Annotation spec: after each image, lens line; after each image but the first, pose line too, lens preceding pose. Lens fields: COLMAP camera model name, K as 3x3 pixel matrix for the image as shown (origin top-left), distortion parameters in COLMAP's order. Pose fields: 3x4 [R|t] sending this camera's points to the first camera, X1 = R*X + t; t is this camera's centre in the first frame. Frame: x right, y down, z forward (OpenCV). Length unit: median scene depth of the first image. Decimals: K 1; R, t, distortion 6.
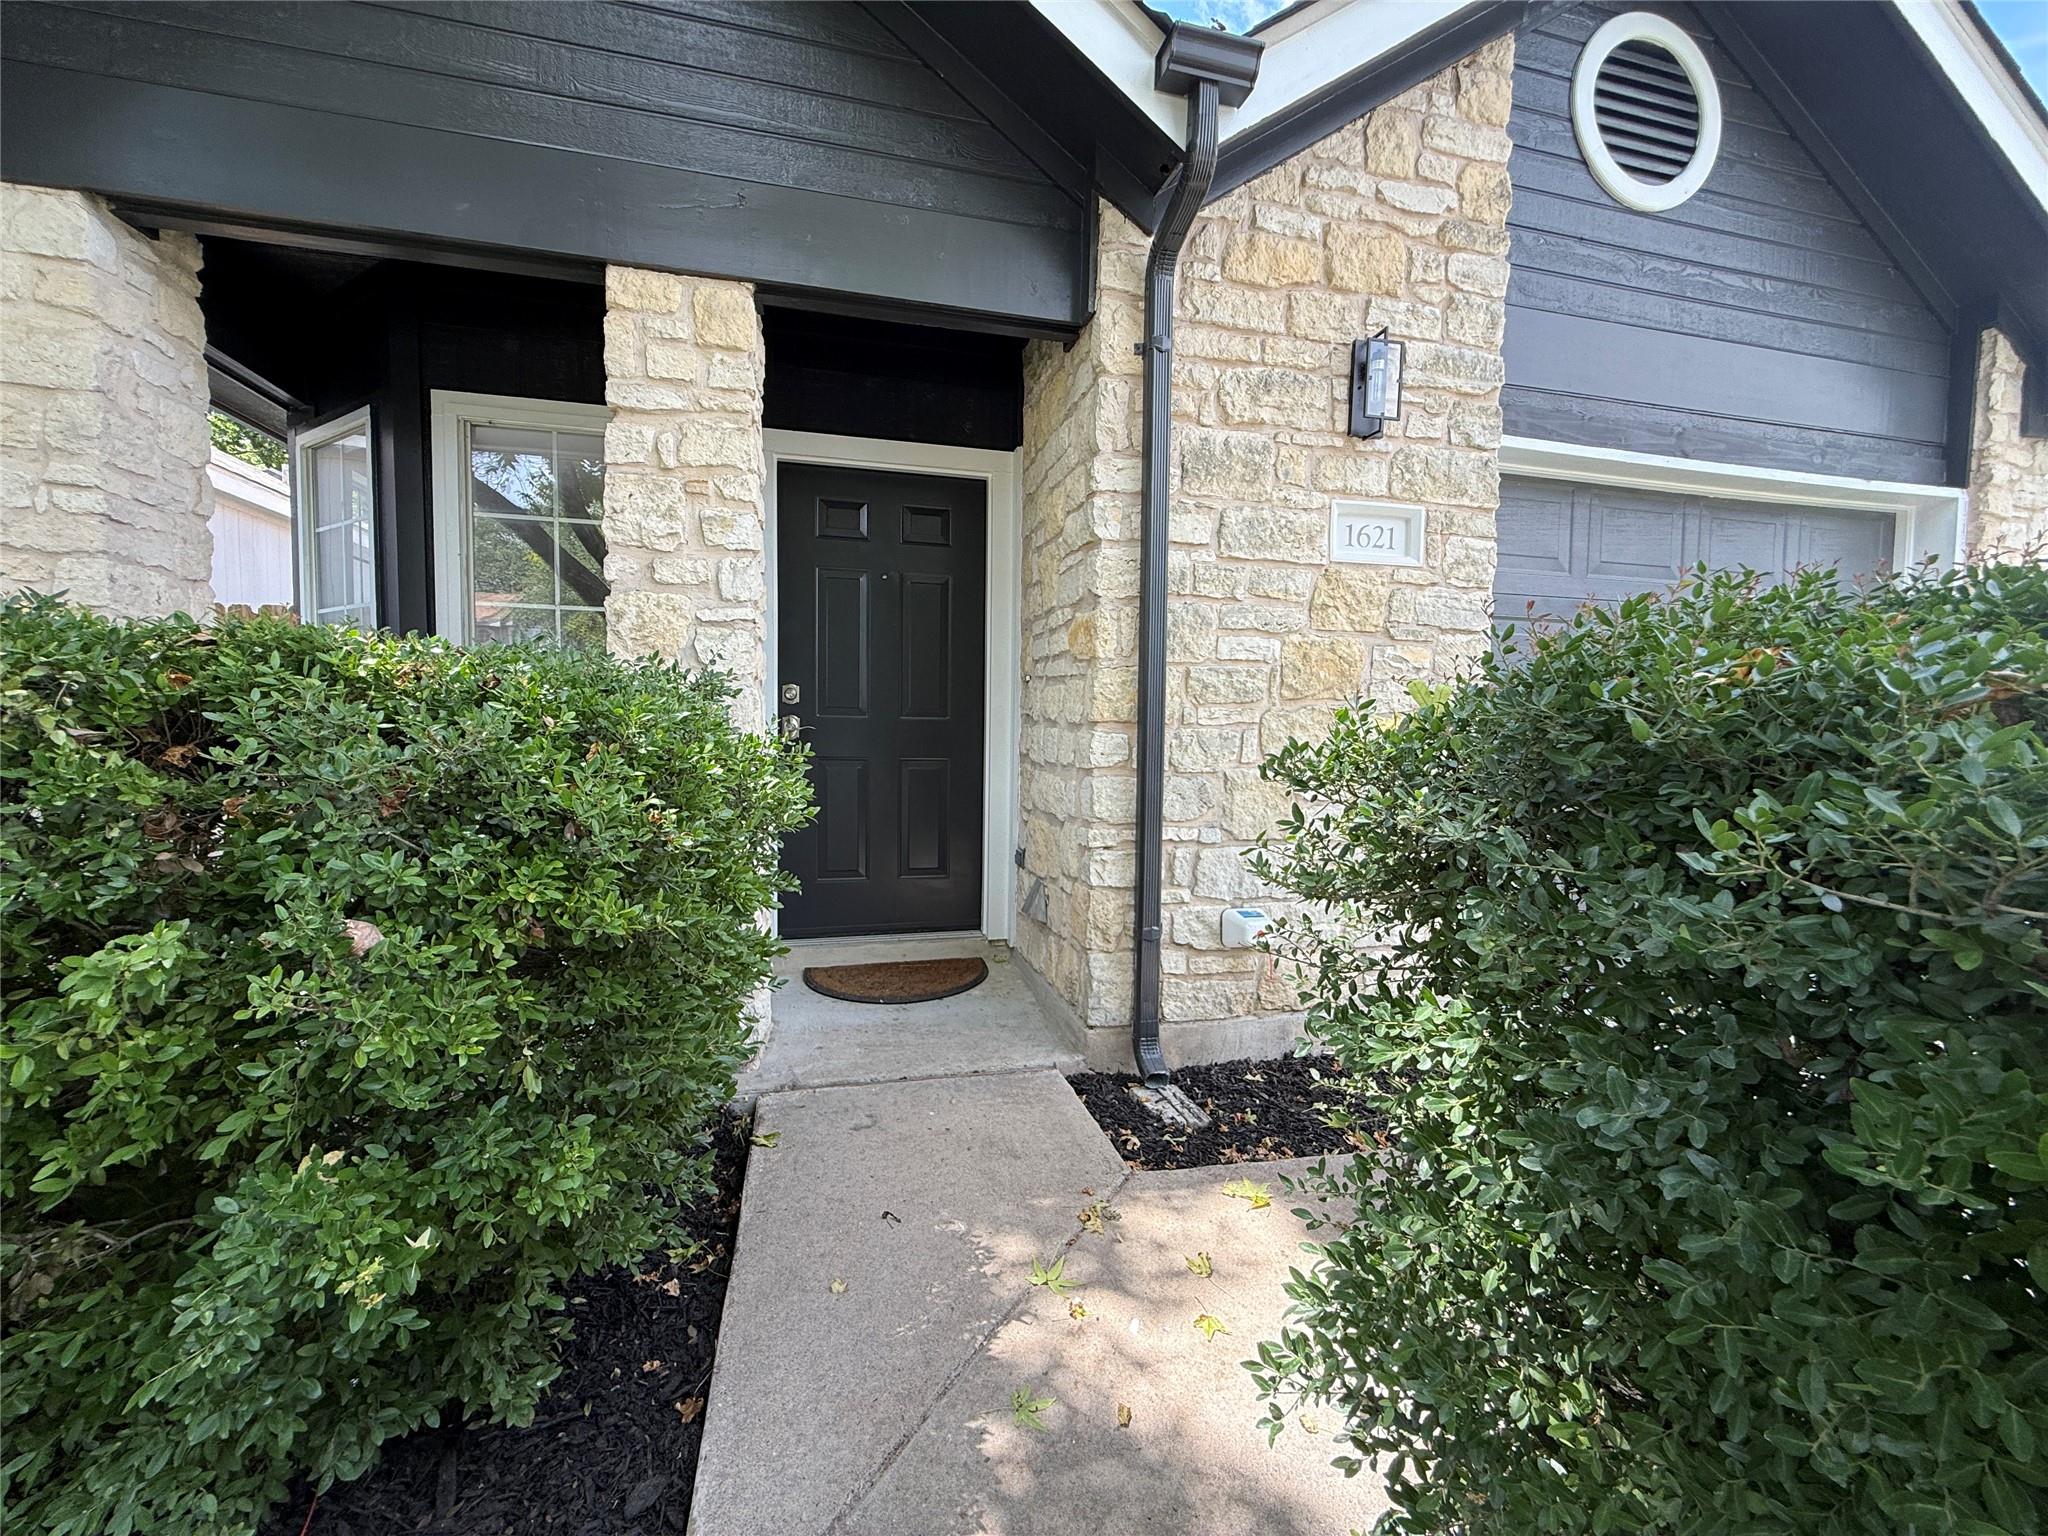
lens RADIAL K [[813.8, 0, 1020.2], [0, 813.8, 770.1], [0, 0, 1]] dist [-0.003059, 0.000170]
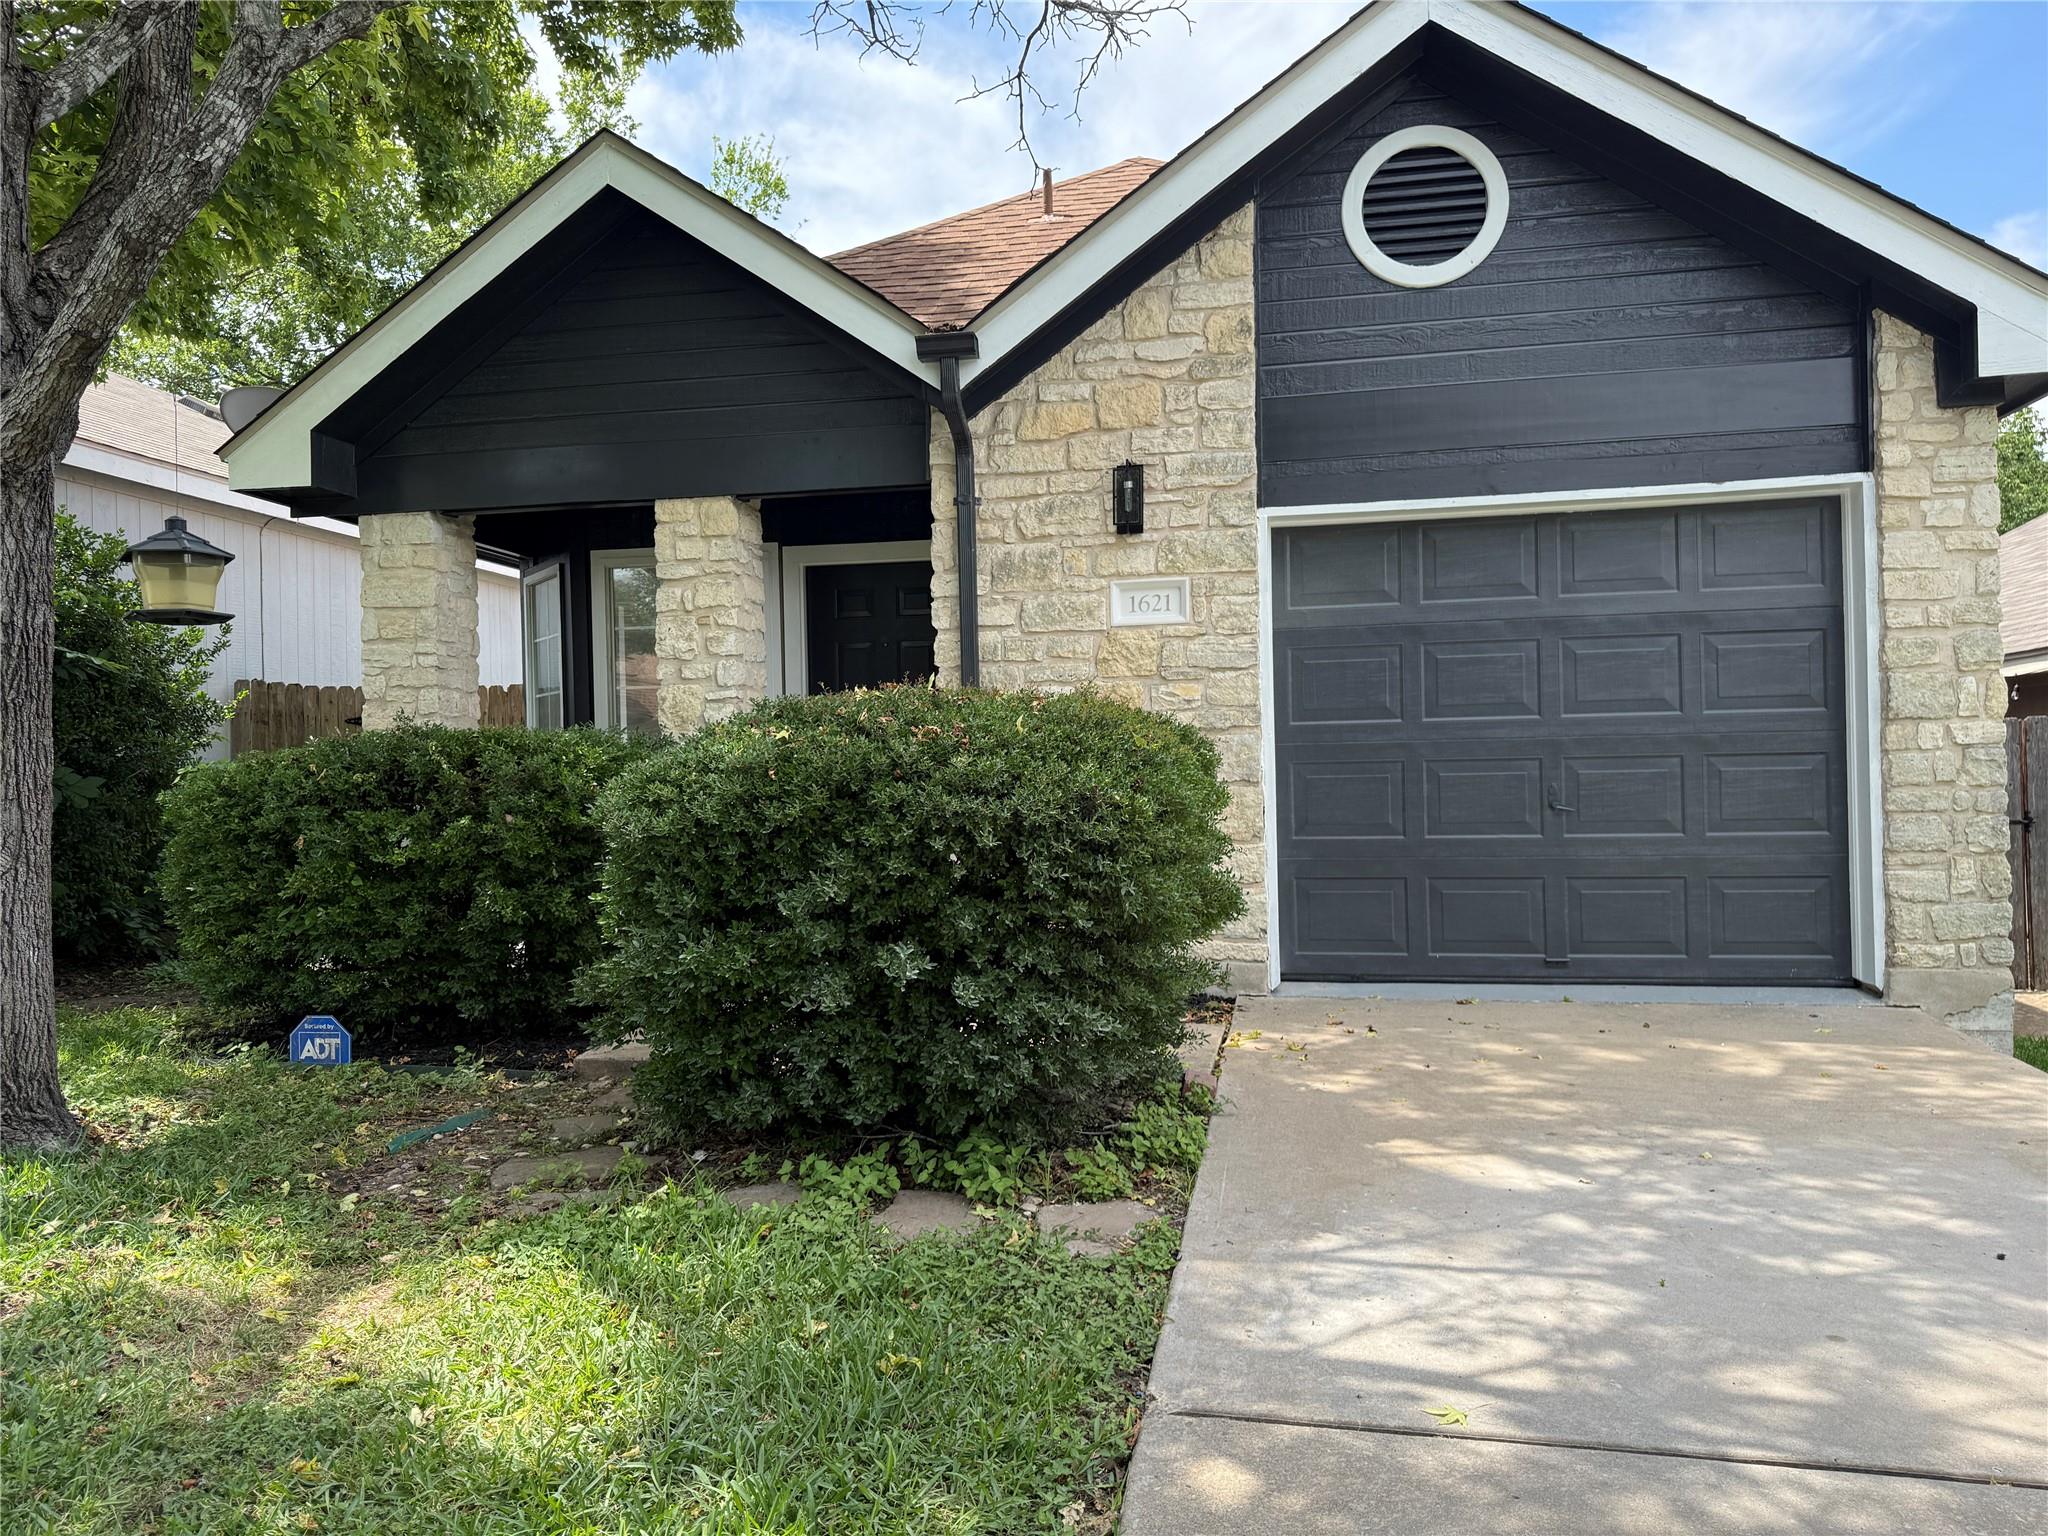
lens RADIAL K [[1466.5, 0, 1024.0], [0, 1466.5, 768.0], [0, 0, 1]] dist [0.123562, -0.152721]
pose [[0.907891, -0.034298, -0.417800, 1.303879], [0.008539, 0.997954, -0.063369, 0.136140], [0.419118, 0.053964, 0.906326, -1.303271]]
